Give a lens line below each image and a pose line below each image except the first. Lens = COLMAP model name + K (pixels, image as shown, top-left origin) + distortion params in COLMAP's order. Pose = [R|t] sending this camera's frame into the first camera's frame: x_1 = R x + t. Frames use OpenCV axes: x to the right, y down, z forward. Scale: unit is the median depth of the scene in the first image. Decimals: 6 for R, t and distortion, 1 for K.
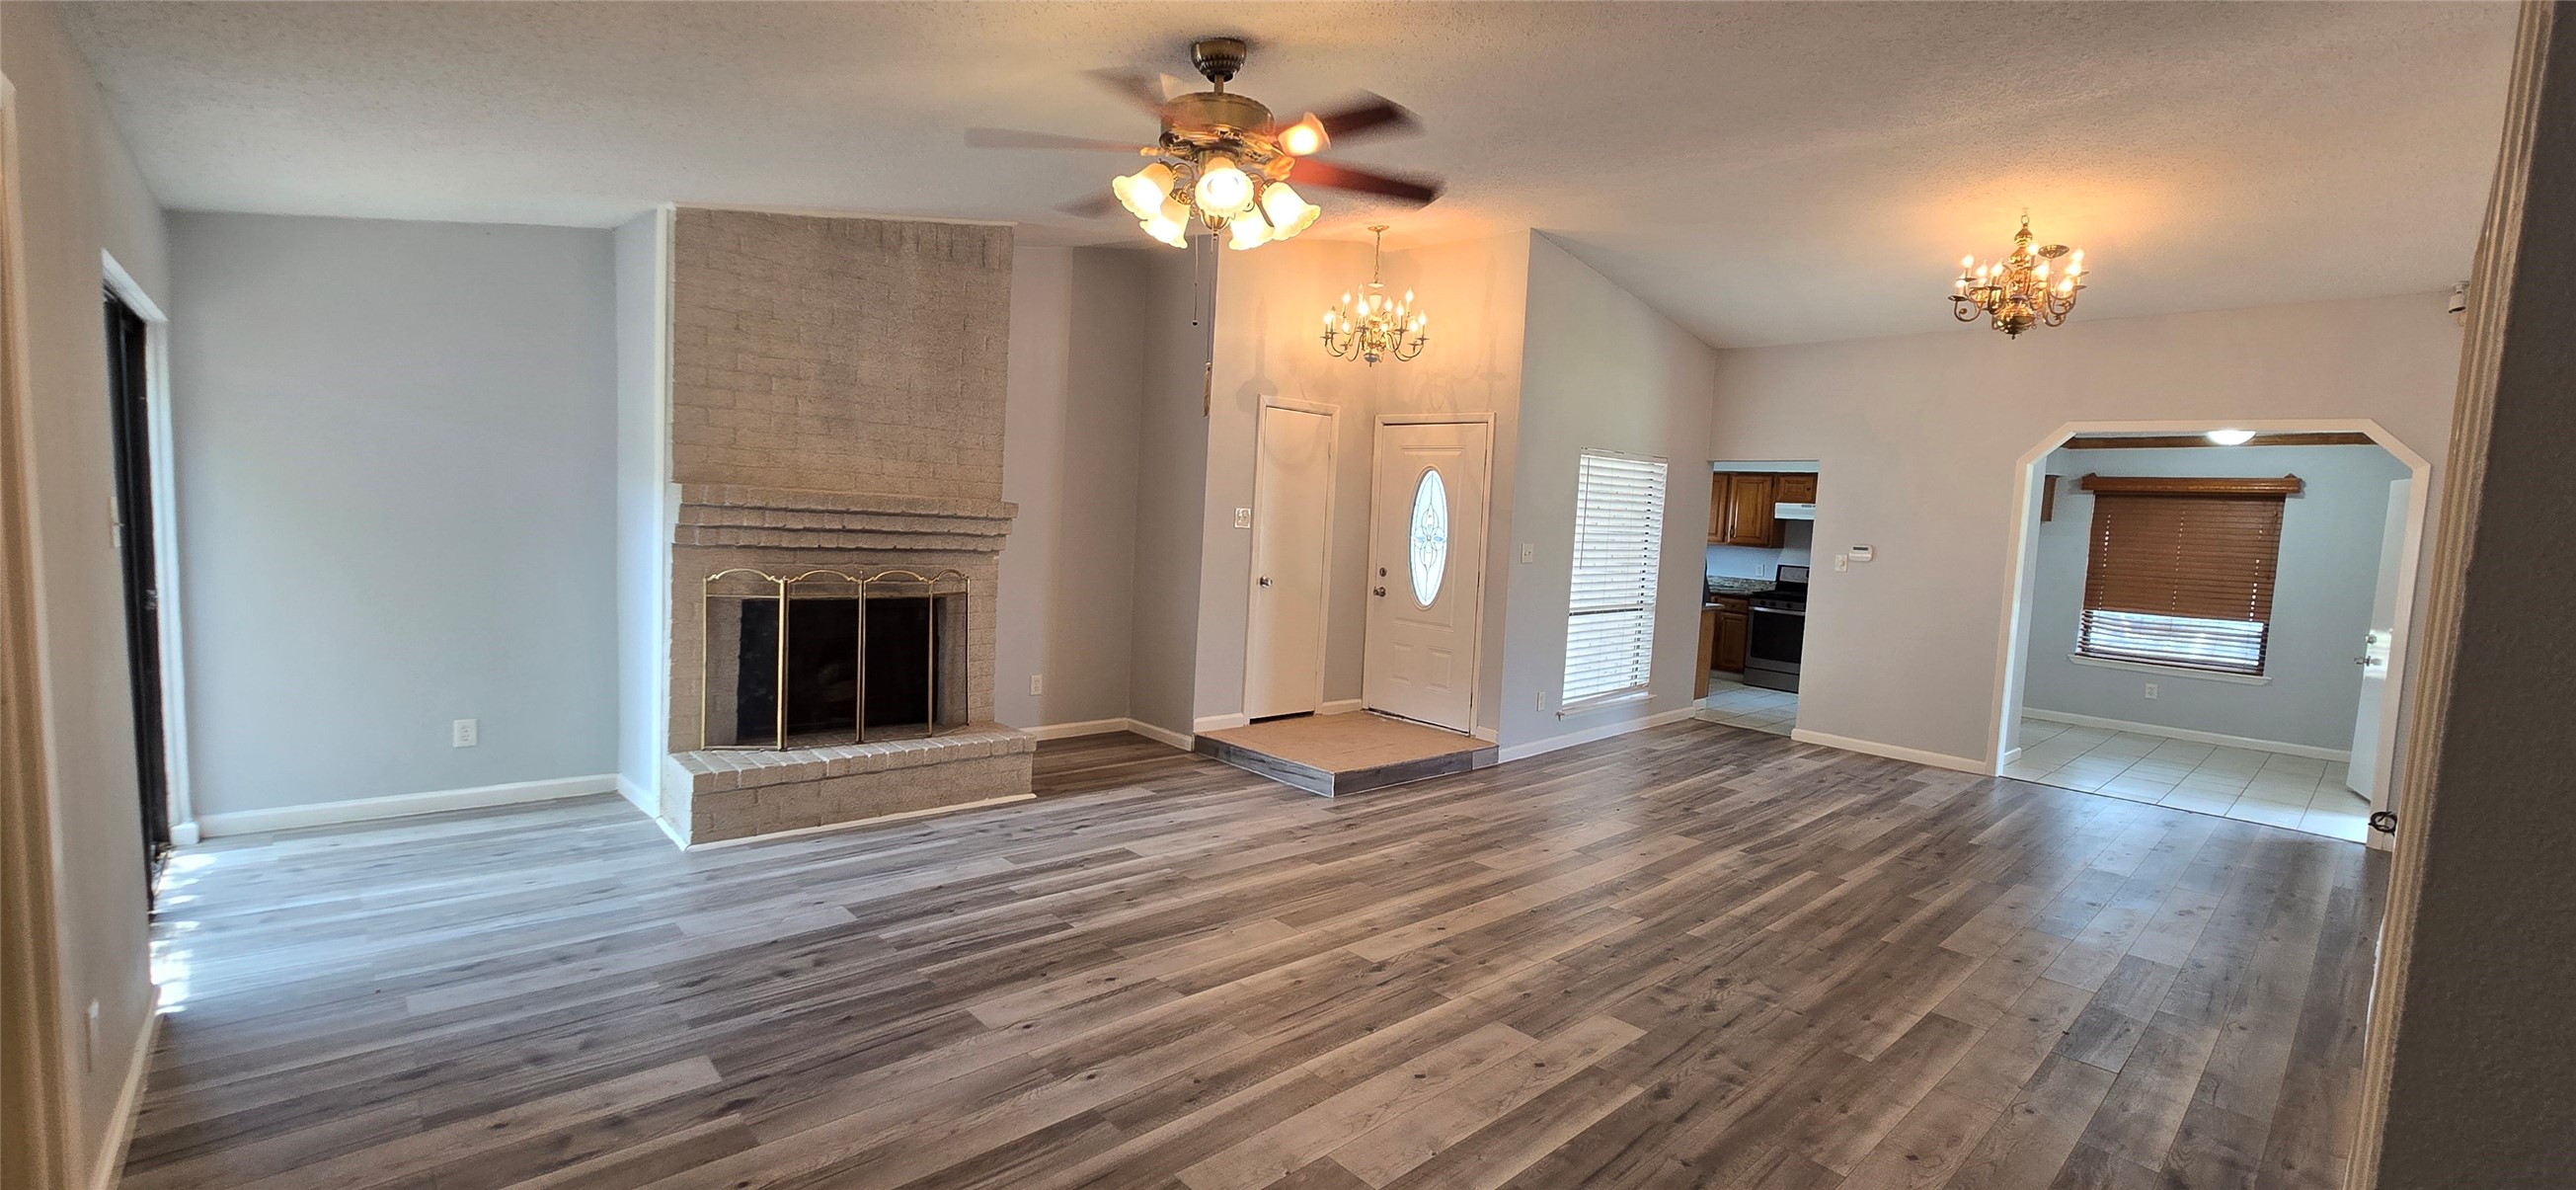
lens RADIAL K [[1055.3, 0, 1278.3], [0, 1055.3, 585.8], [0, 0, 1]] dist [-0.003041, 0.003365]
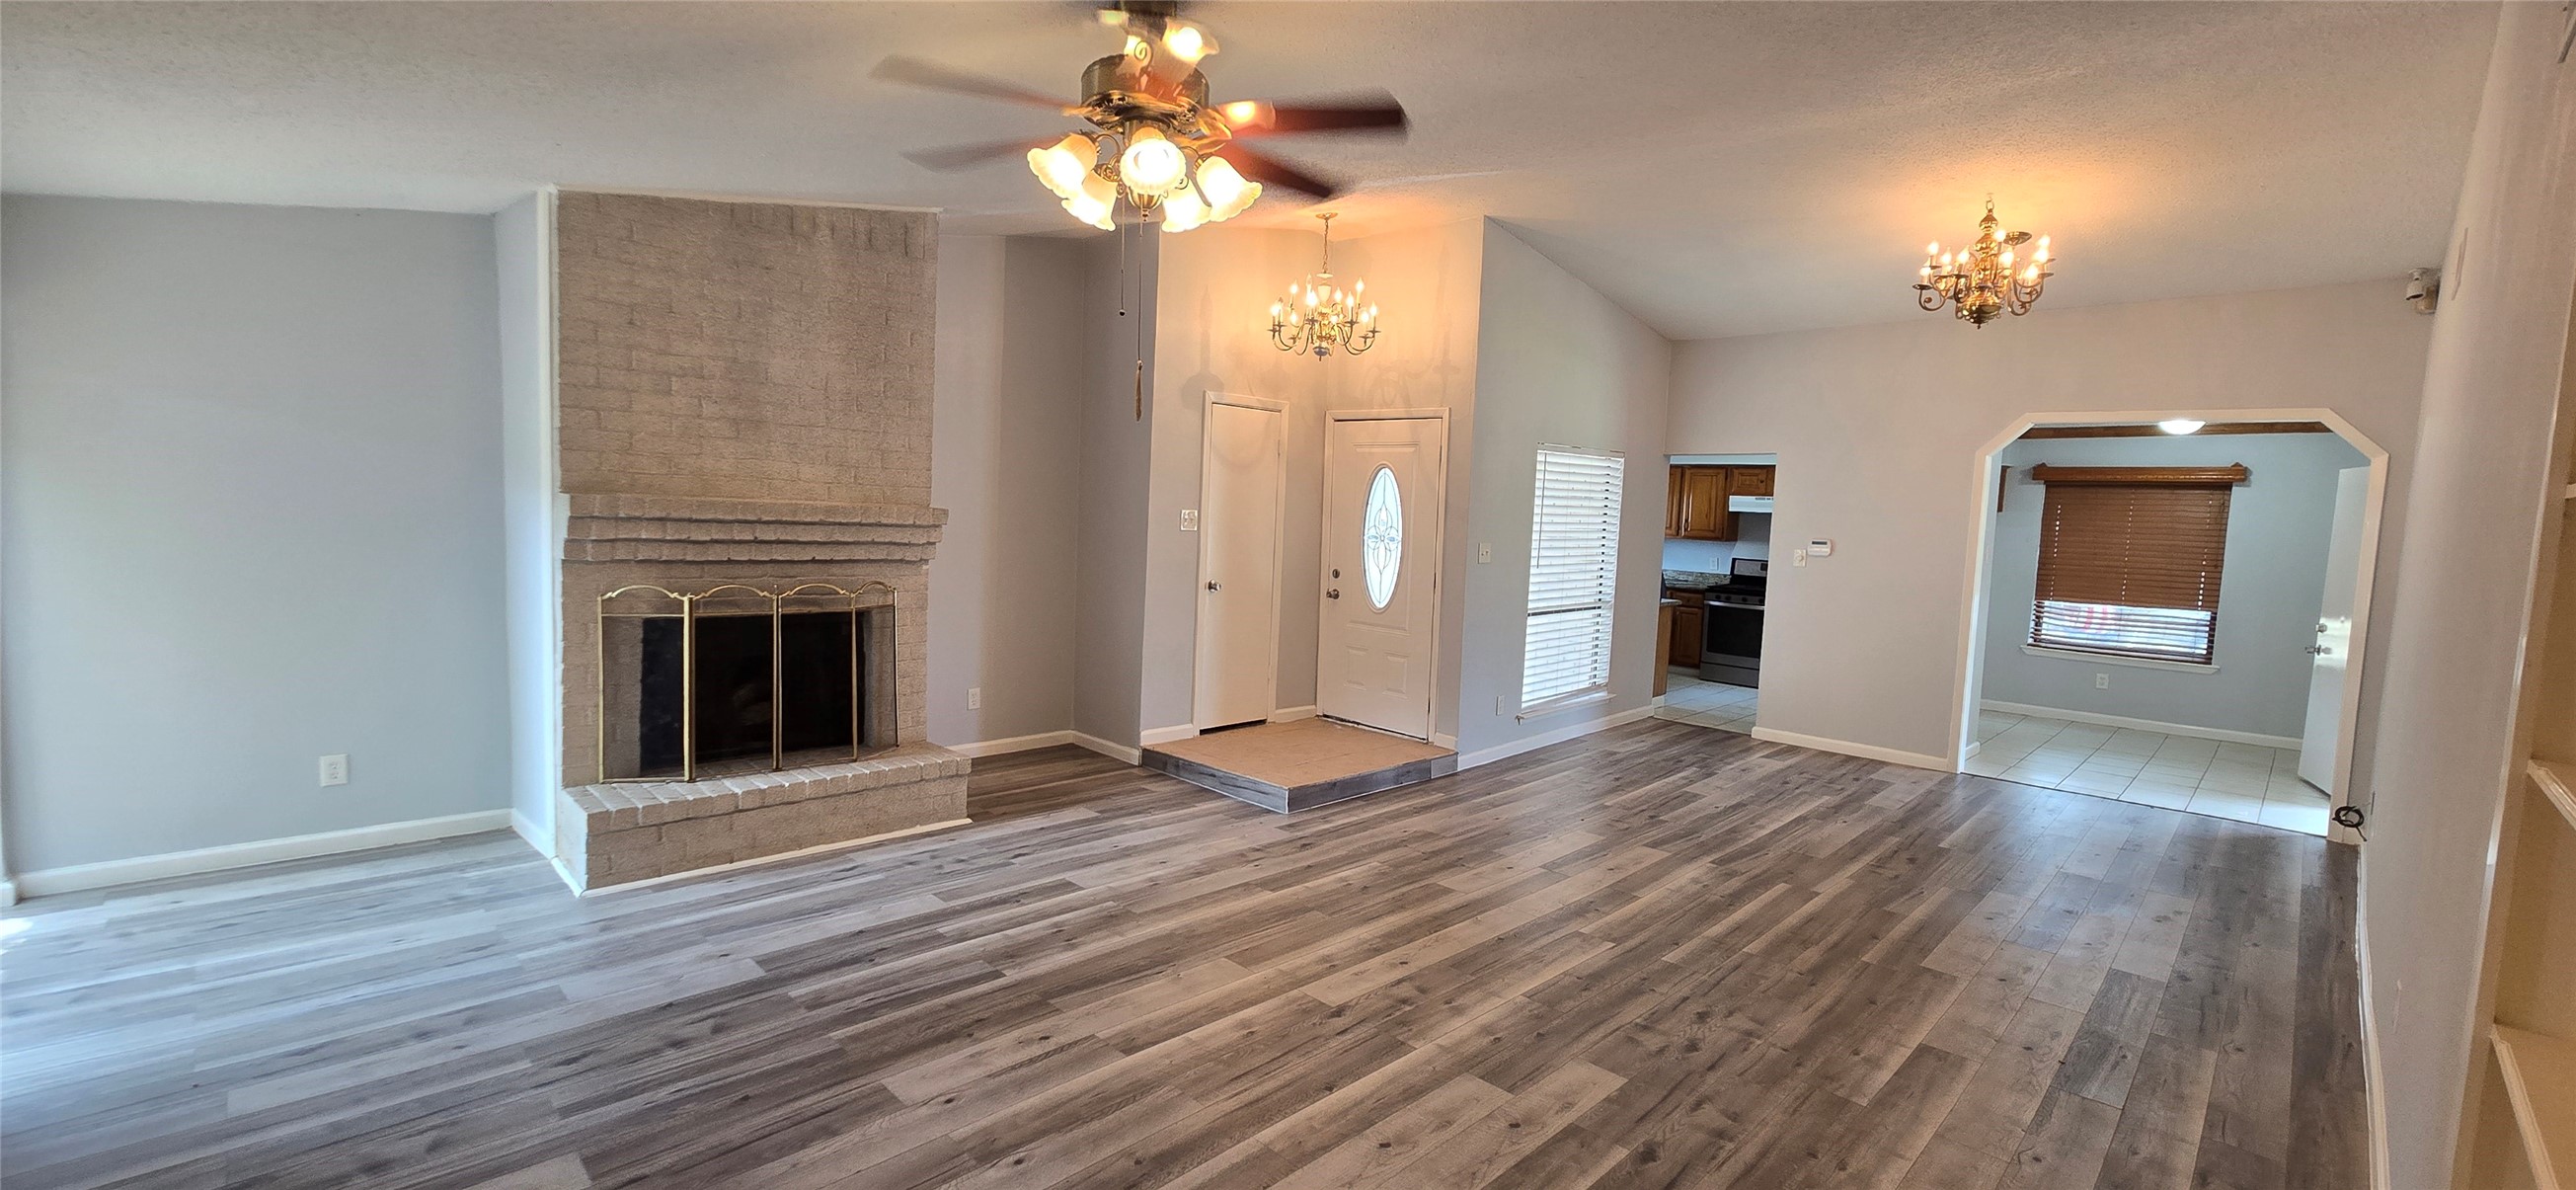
lens RADIAL K [[1055.3, 0, 1272.3], [0, 1055.3, 589.8], [0, 0, 1]] dist [-0.003041, 0.003365]
pose [[0.999132, -0.014251, 0.039153, 0.005837], [0.013867, 0.999853, 0.010068, -0.016074], [-0.039290, -0.009516, 0.999183, 0.069034]]
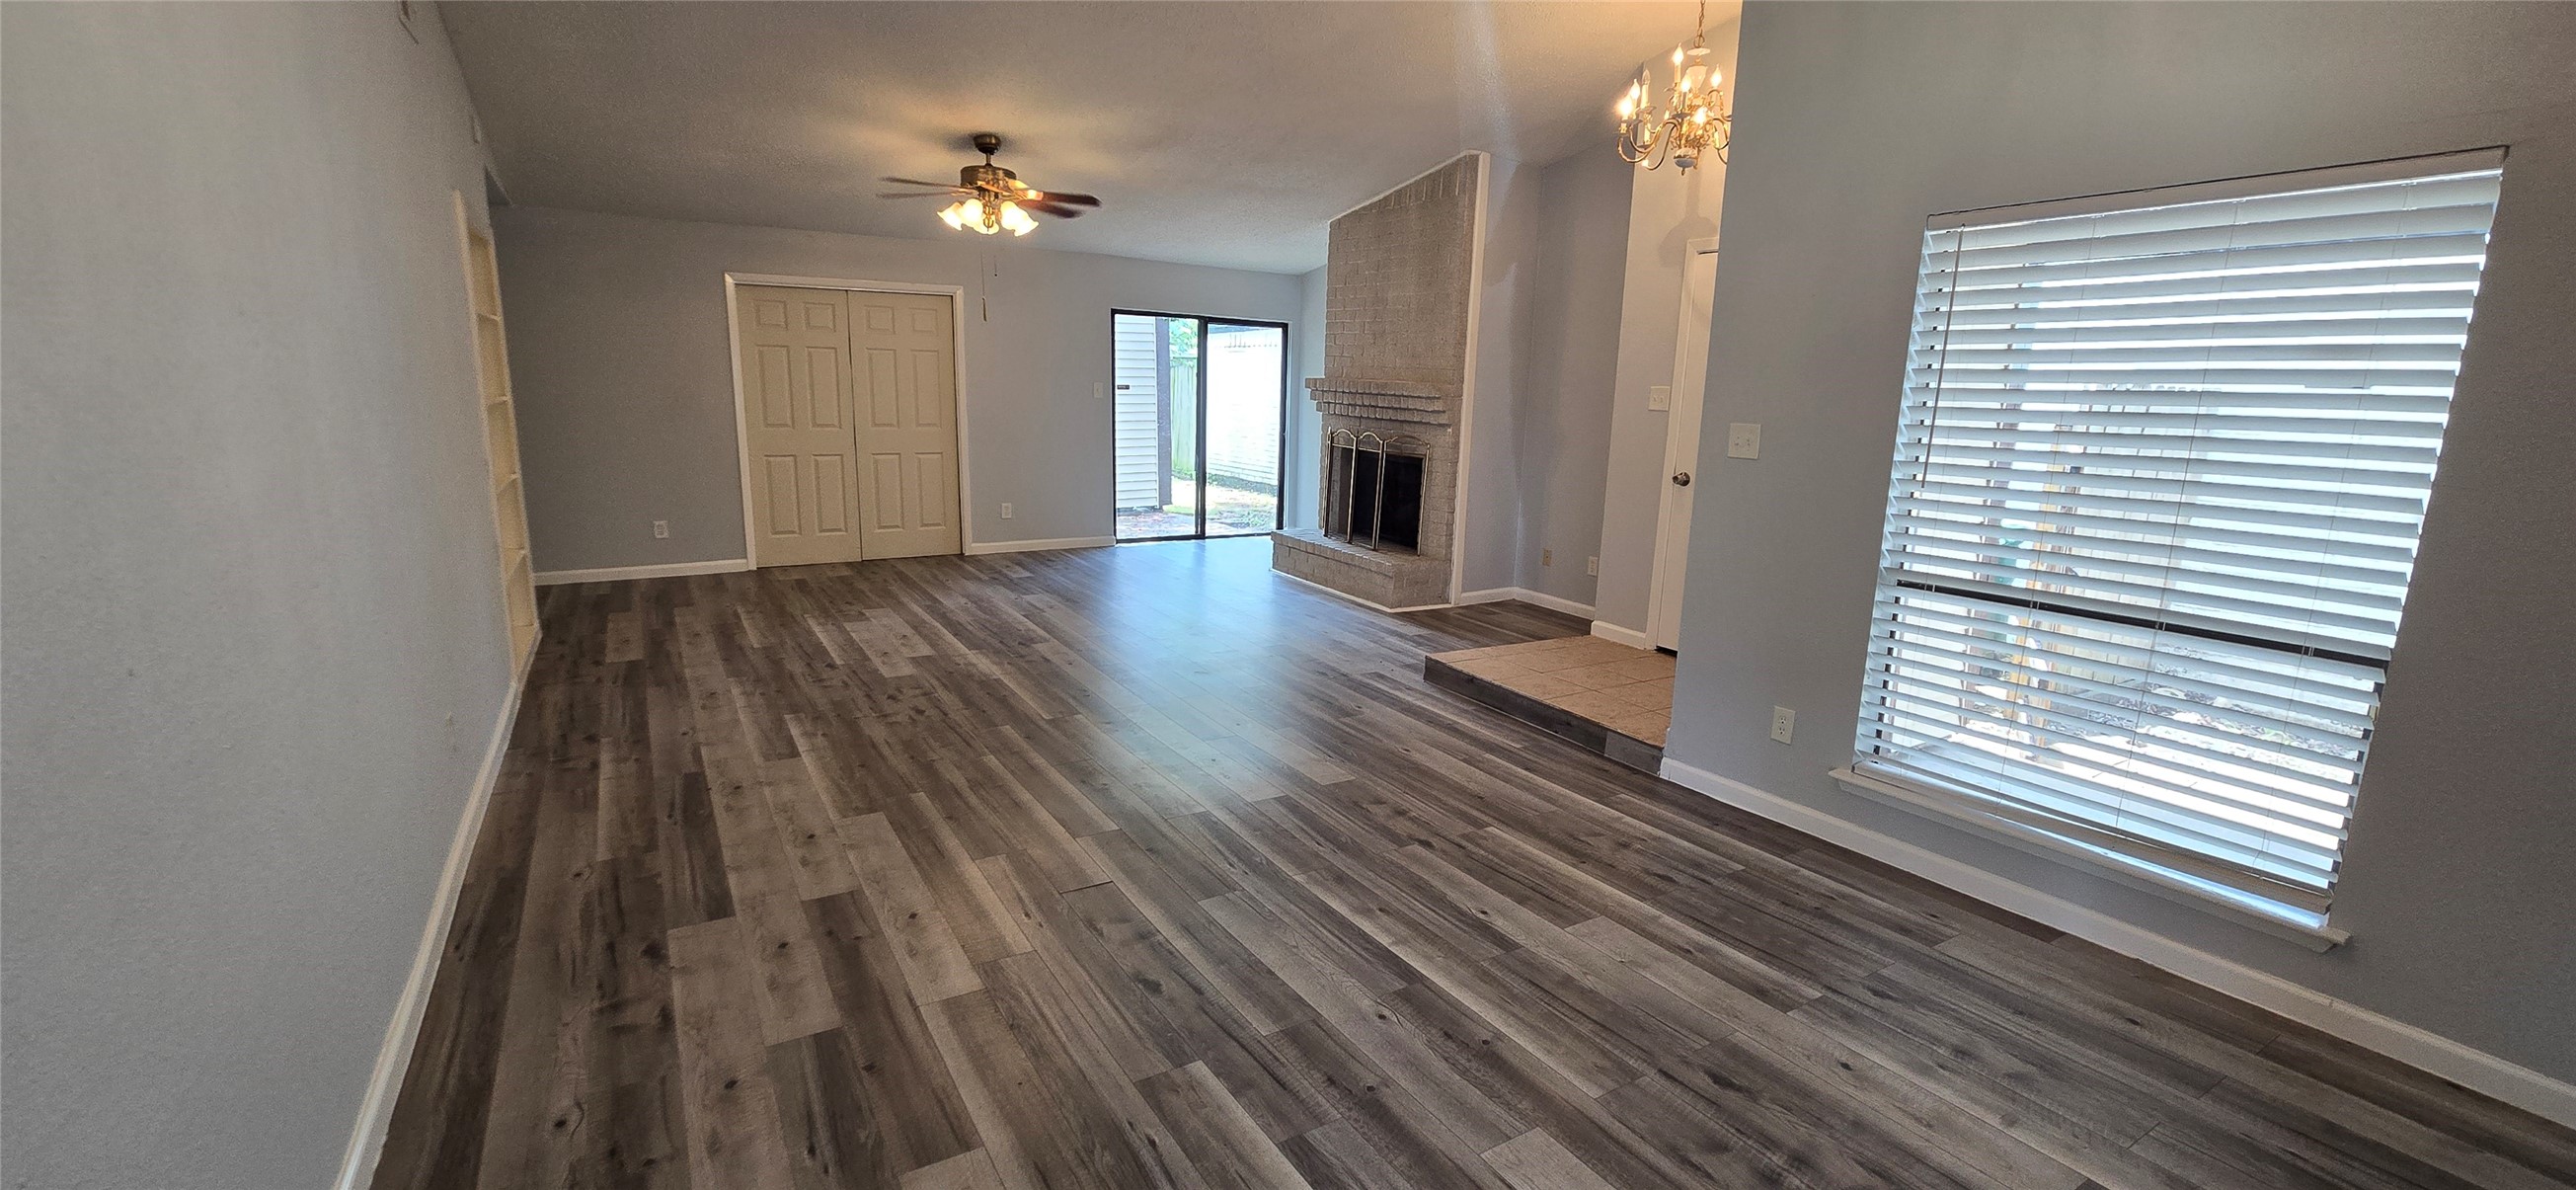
lens RADIAL K [[1055.3, 0, 1292.4], [0, 1055.3, 587.9], [0, 0, 1]] dist [-0.003041, 0.003365]
pose [[-0.182409, 0.132925, -0.974196, 1.361212], [-0.114841, 0.981157, 0.155378, -0.022252], [0.976493, 0.140220, -0.163707, 1.413126]]
